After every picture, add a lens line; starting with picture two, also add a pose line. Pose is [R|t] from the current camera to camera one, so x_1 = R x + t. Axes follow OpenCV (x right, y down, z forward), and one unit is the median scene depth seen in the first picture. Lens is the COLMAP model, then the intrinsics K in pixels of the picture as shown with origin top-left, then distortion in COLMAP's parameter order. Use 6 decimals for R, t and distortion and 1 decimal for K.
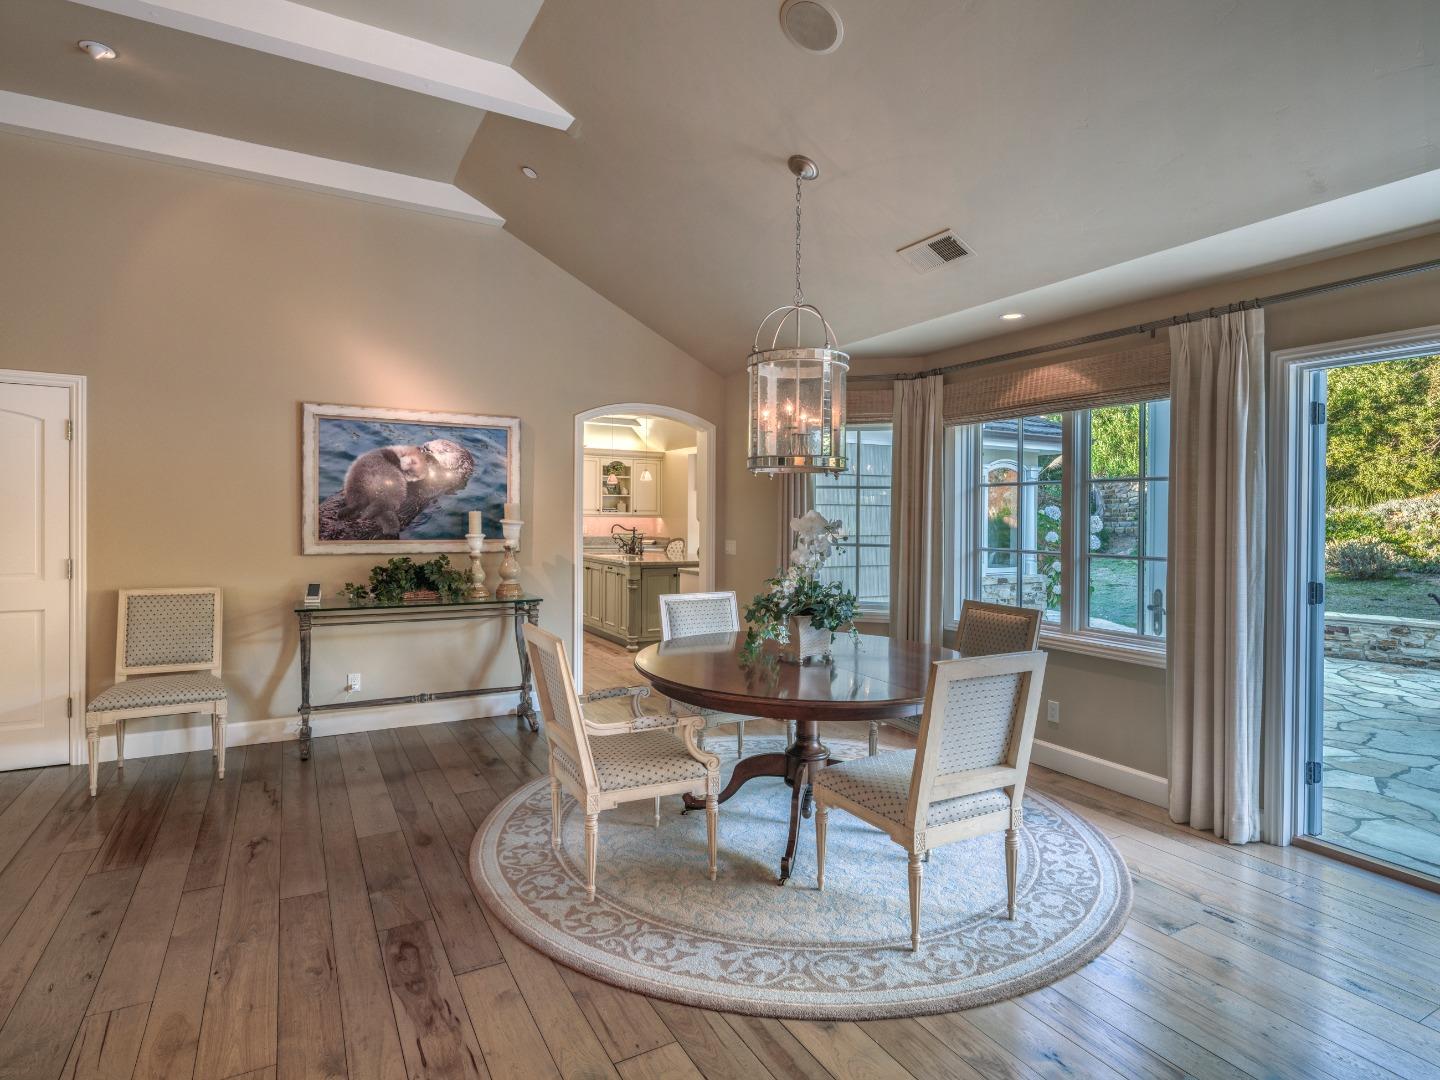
lens RADIAL K [[777.3, 0, 726.7], [0, 777.3, 528.5], [0, 0, 1]] dist [0.008357, -0.004811]
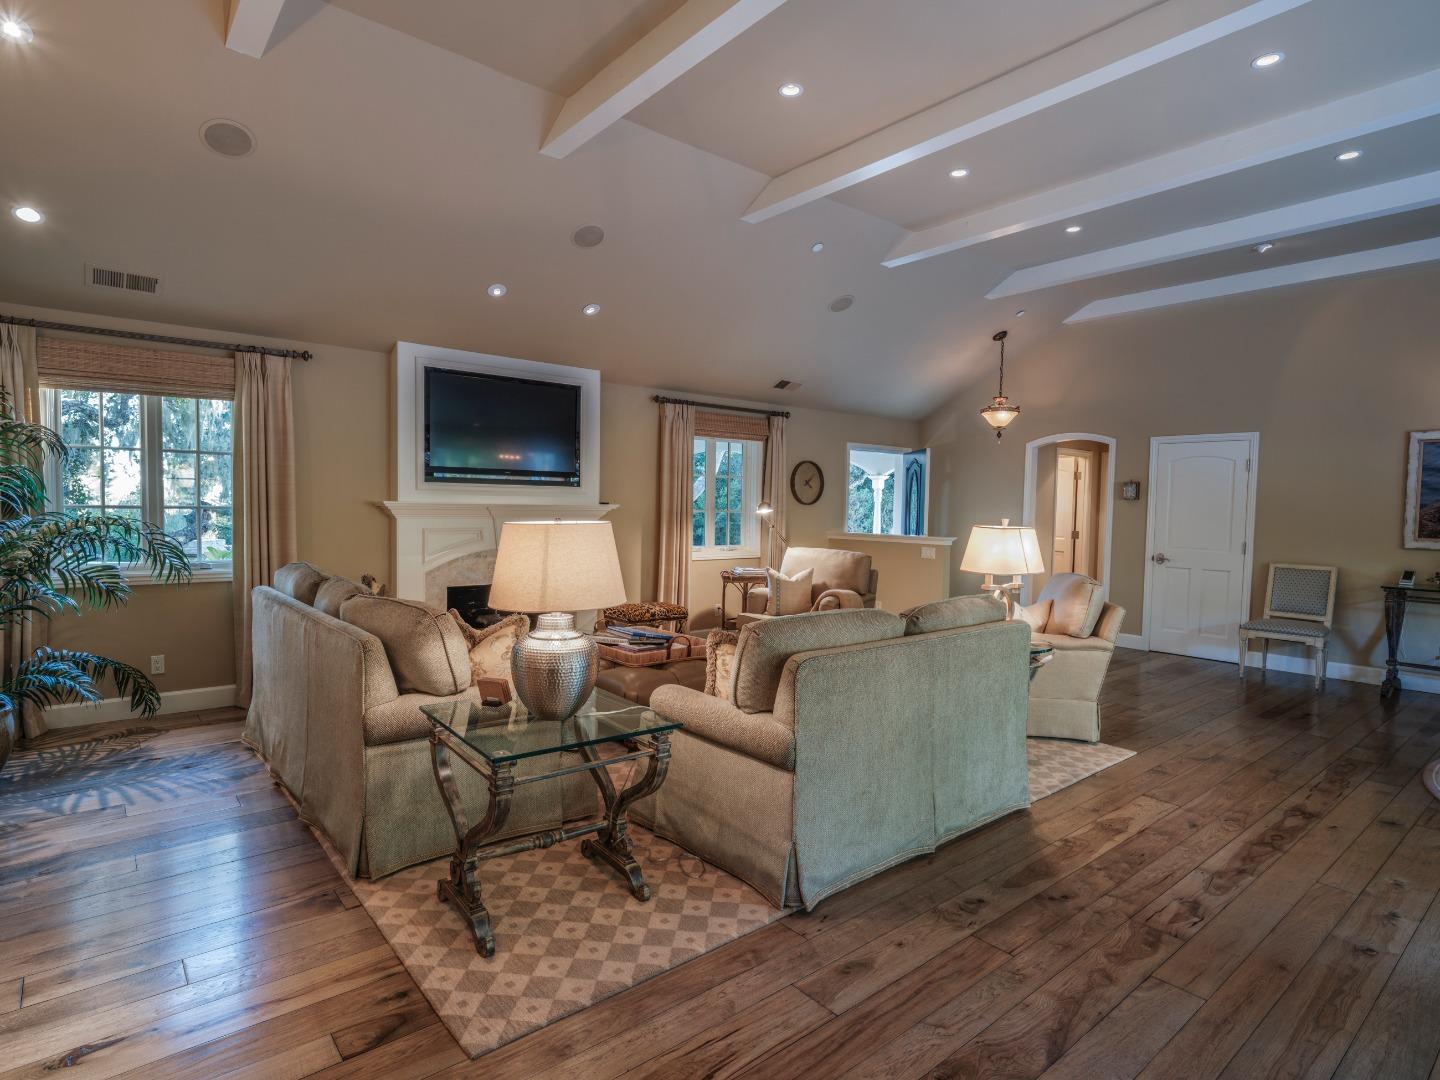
lens RADIAL K [[777.3, 0, 725.9], [0, 777.3, 542.7], [0, 0, 1]] dist [0.008357, -0.004811]
pose [[0.187598, 0.038697, -0.981483, 0.536445], [-0.031301, 0.998952, 0.033403, 0.016609], [0.981747, 0.024455, 0.188613, -0.372518]]
